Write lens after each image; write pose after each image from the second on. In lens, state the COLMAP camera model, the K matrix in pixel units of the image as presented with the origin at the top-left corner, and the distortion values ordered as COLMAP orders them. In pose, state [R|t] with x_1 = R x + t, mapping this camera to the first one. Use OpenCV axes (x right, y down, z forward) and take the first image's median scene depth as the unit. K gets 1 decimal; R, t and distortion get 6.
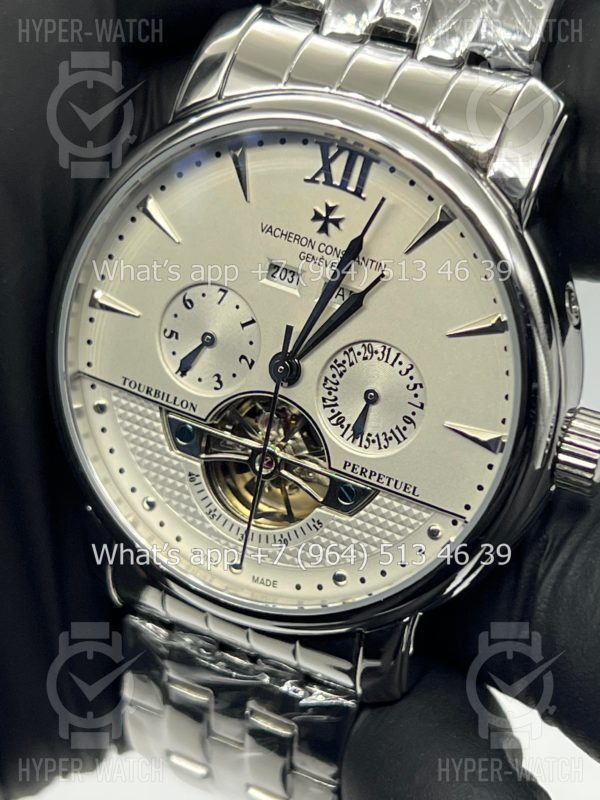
lens RADIAL K [[1870.0, 0, 300.0], [0, 1870.0, 400.0], [0, 0, 1]] dist [0.248681, -1.173873]
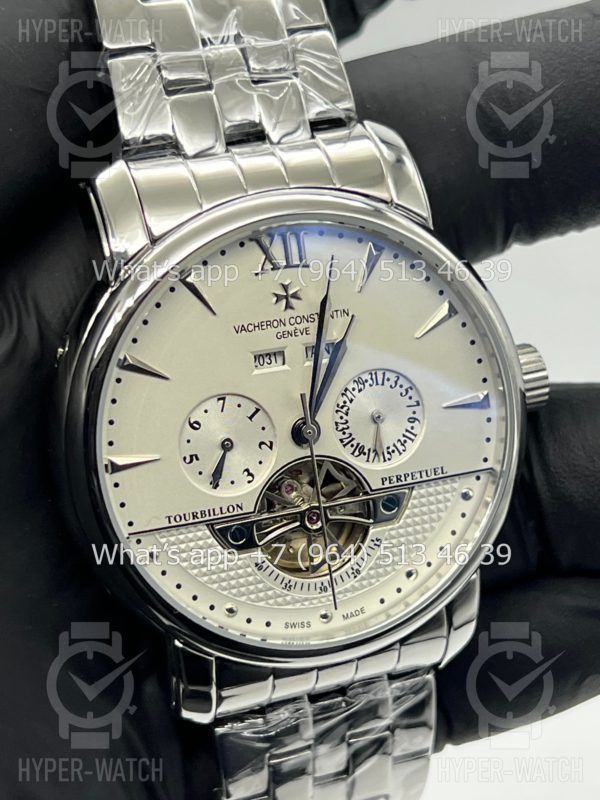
lens RADIAL K [[1870.0, 0, 300.0], [0, 1870.0, 400.0], [0, 0, 1]] dist [0.248681, -1.173873]
pose [[0.703890, -0.436102, 0.560672, -0.639217], [0.464705, 0.879704, 0.100842, -0.150137], [-0.537203, 0.189565, 0.821874, 0.066145]]
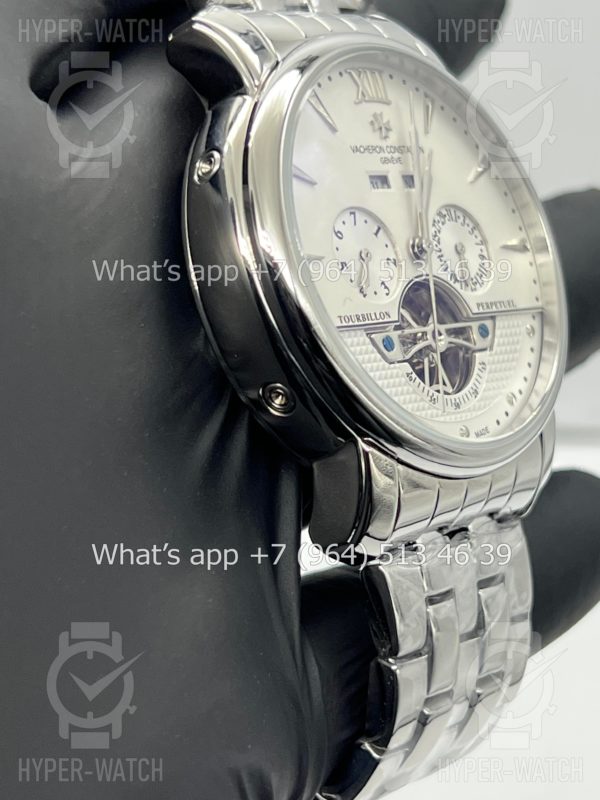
lens RADIAL K [[1870.0, 0, 300.0], [0, 1870.0, 400.0], [0, 0, 1]] dist [0.248681, -1.173873]
pose [[0.263817, -0.232274, 0.936189, -1.151714], [0.563360, 0.824934, 0.045917, -0.035698], [-0.782960, 0.515298, 0.348485, 0.699575]]
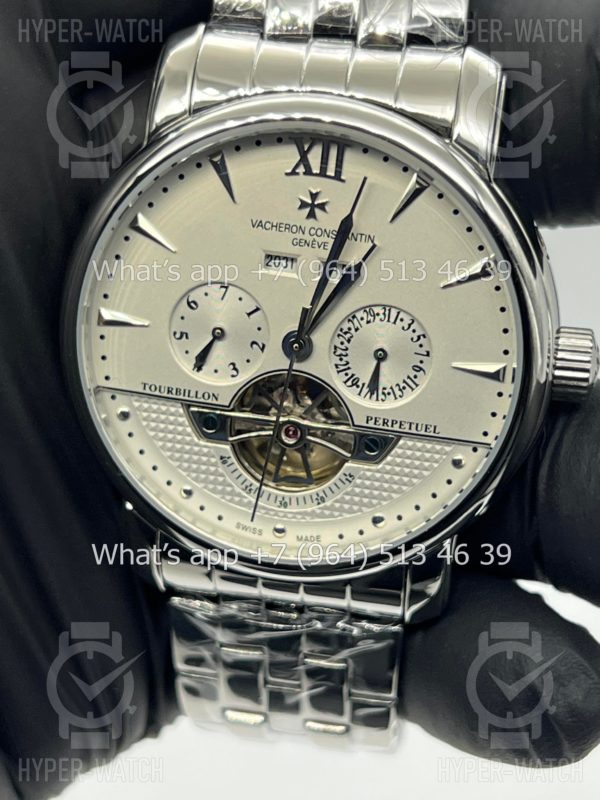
lens RADIAL K [[1870.0, 0, 300.0], [0, 1870.0, 400.0], [0, 0, 1]] dist [0.248681, -1.173873]
pose [[0.963478, -0.204575, 0.172800, -0.203994], [0.199177, 0.978777, 0.048215, -0.038281], [-0.178996, -0.012036, 0.983776, -0.085525]]
